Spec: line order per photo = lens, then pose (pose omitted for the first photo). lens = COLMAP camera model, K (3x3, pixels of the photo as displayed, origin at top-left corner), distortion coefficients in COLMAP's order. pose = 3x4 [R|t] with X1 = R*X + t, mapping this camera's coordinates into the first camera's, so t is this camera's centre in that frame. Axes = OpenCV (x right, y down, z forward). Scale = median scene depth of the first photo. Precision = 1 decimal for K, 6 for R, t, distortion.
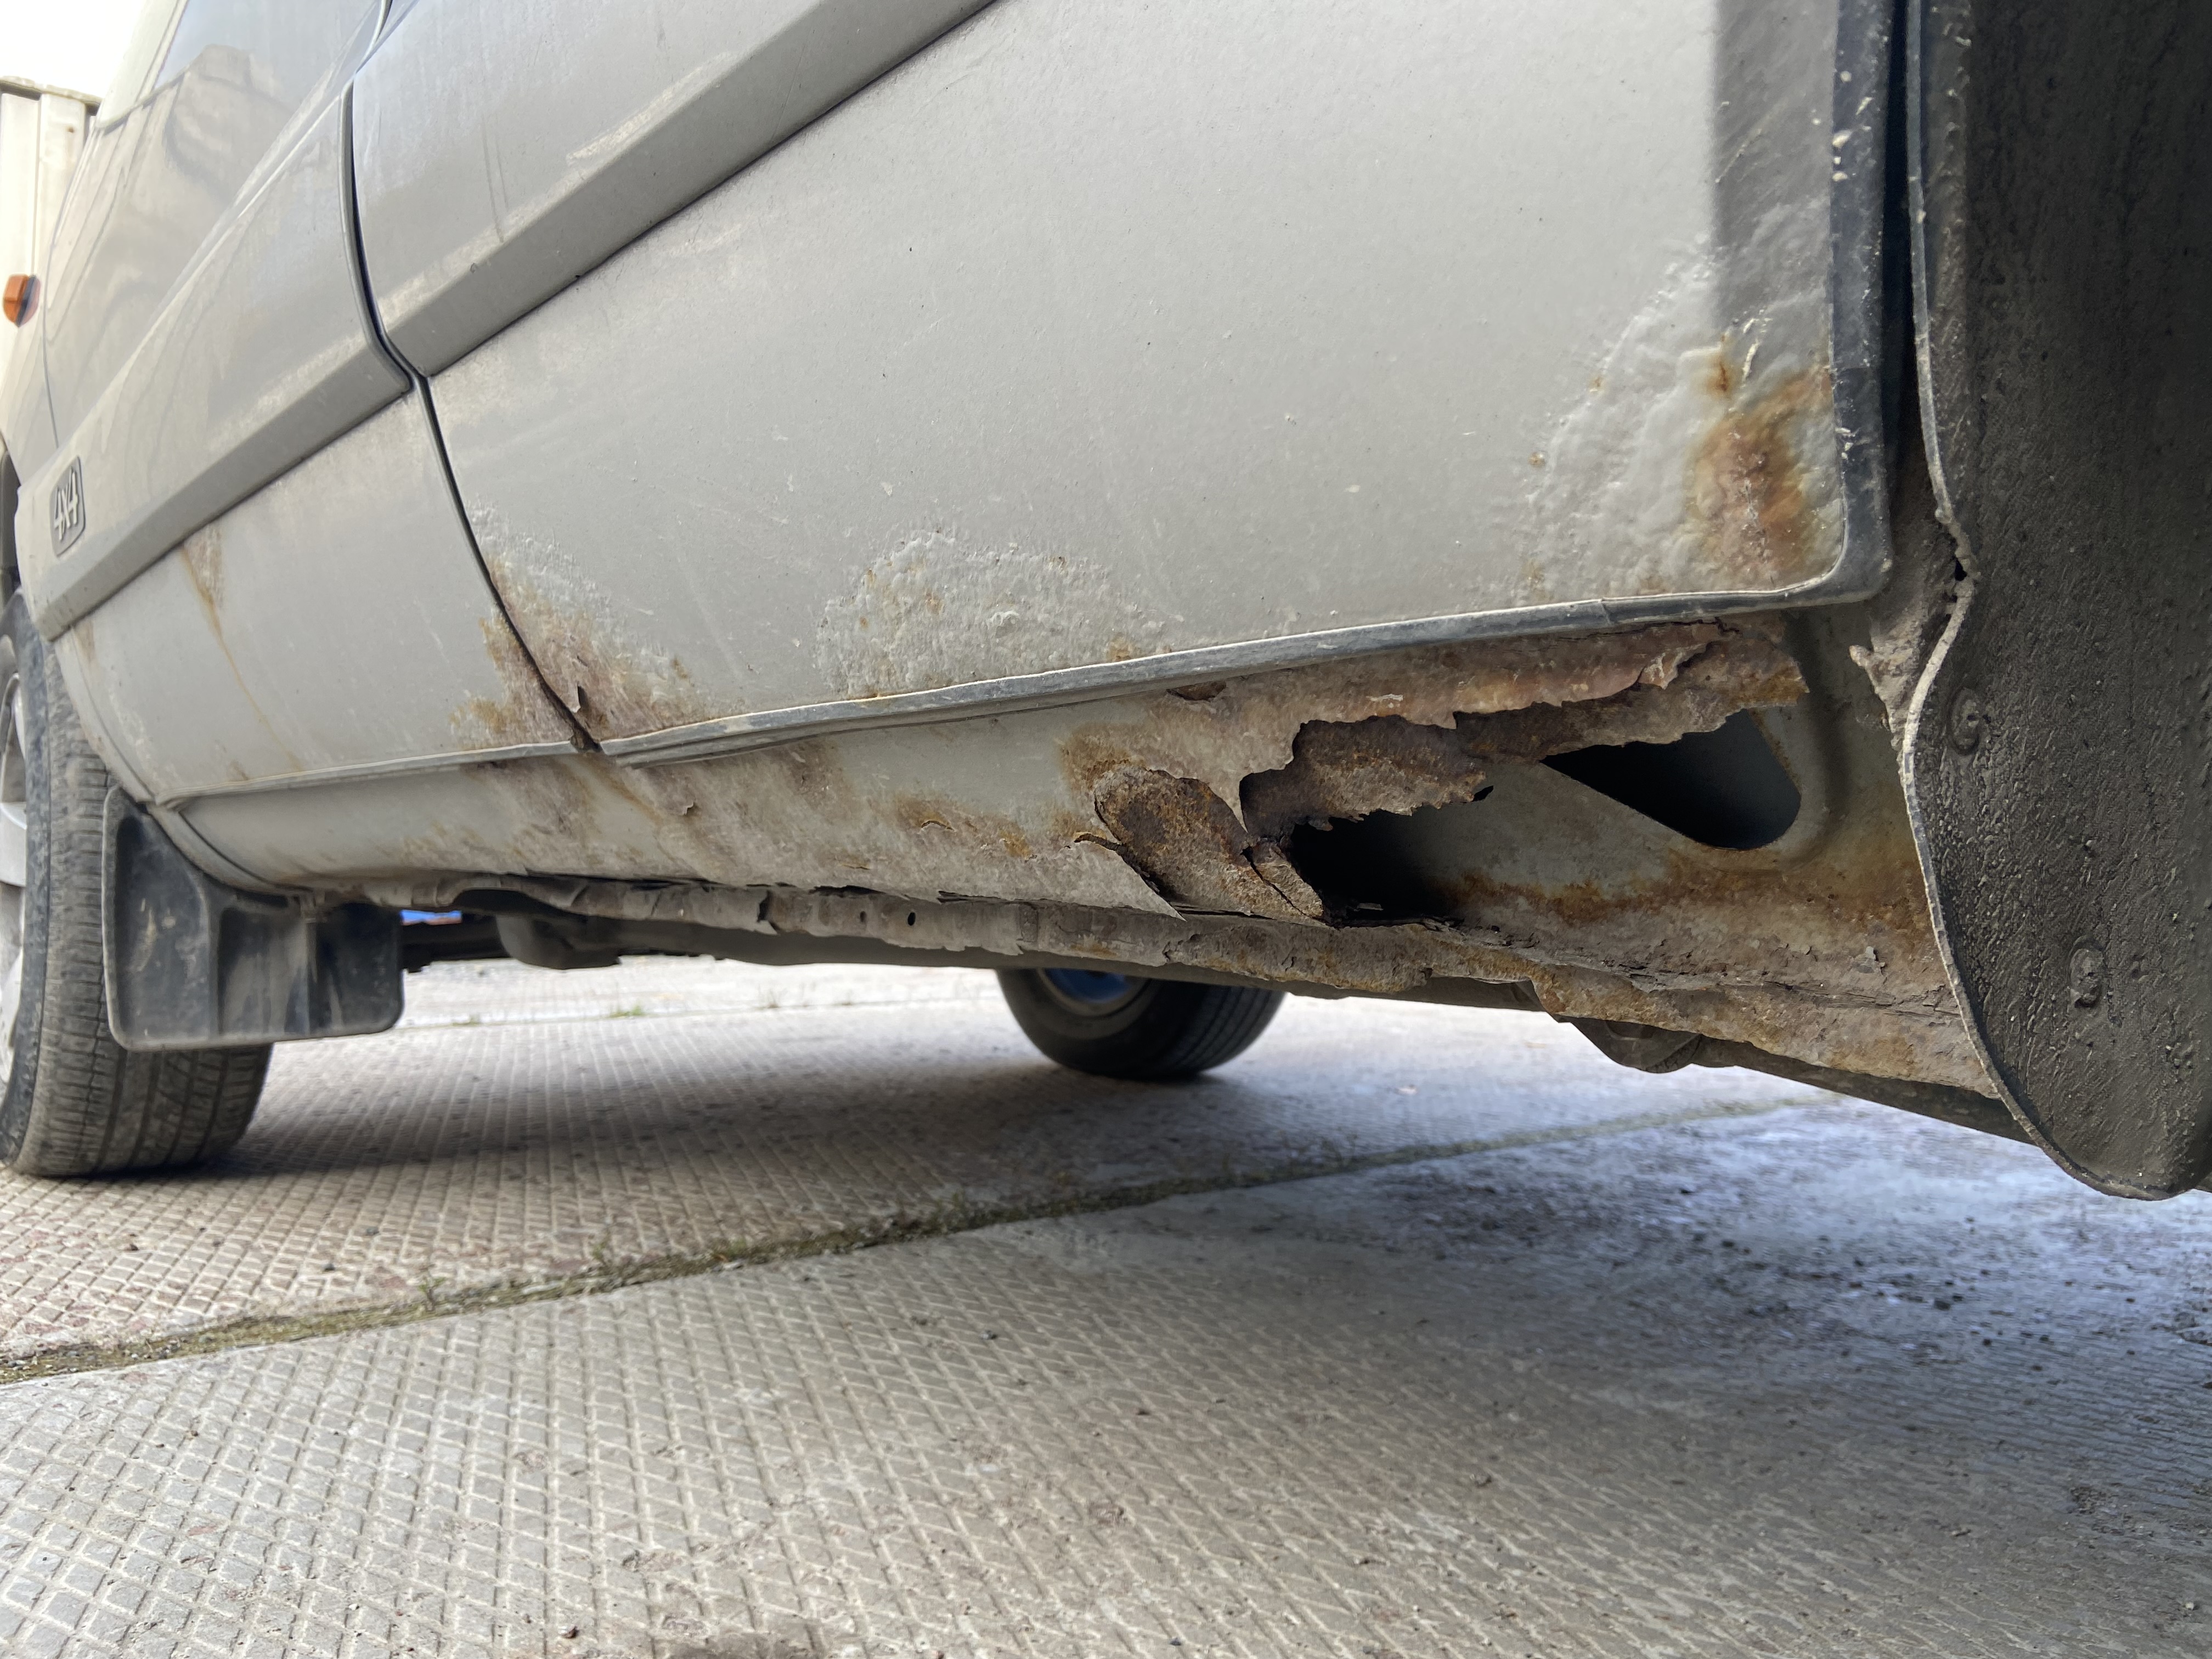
lens RADIAL K [[1704.1, 0, 1107.8], [0, 1704.1, 844.6], [0, 0, 1]] dist [0.033592, -0.048540]
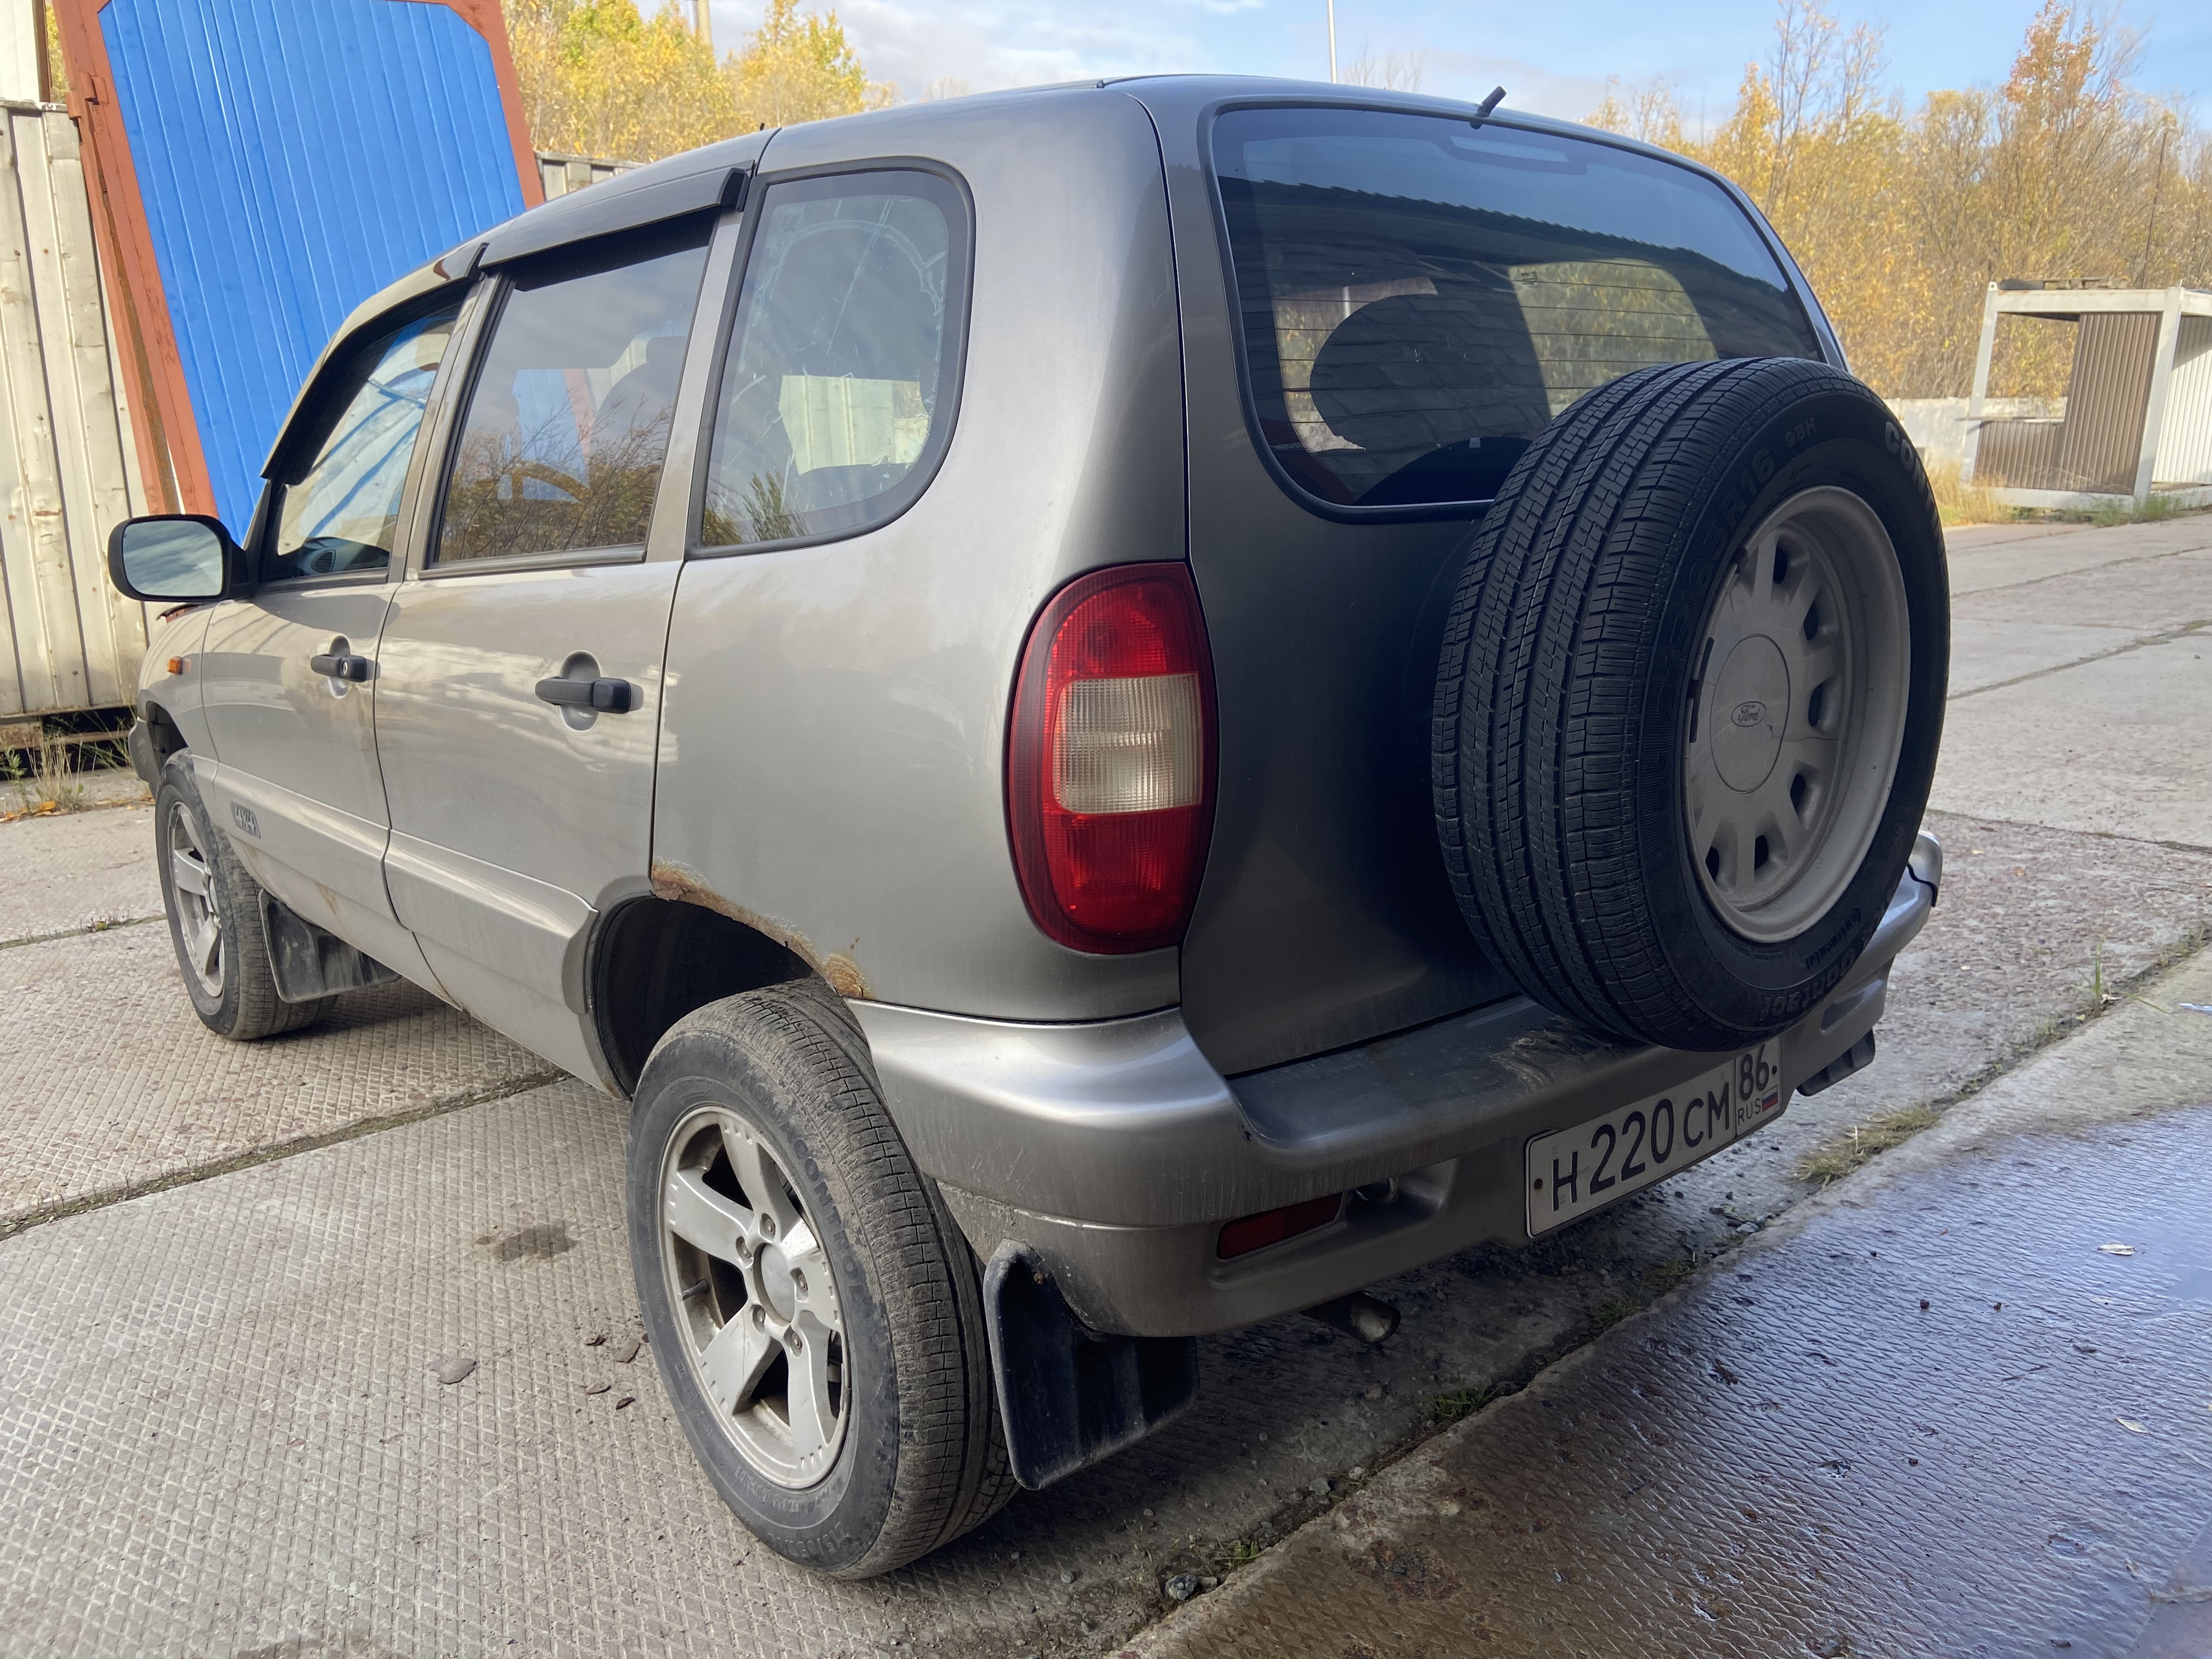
lens RADIAL K [[1704.1, 0, 1111.6], [0, 1704.1, 813.5], [0, 0, 1]] dist [0.033592, -0.048540]
pose [[0.998019, -0.056769, 0.027132, 0.535861], [0.049389, 0.973981, 0.221183, -0.643279], [-0.038983, -0.219404, 0.974855, -1.360265]]
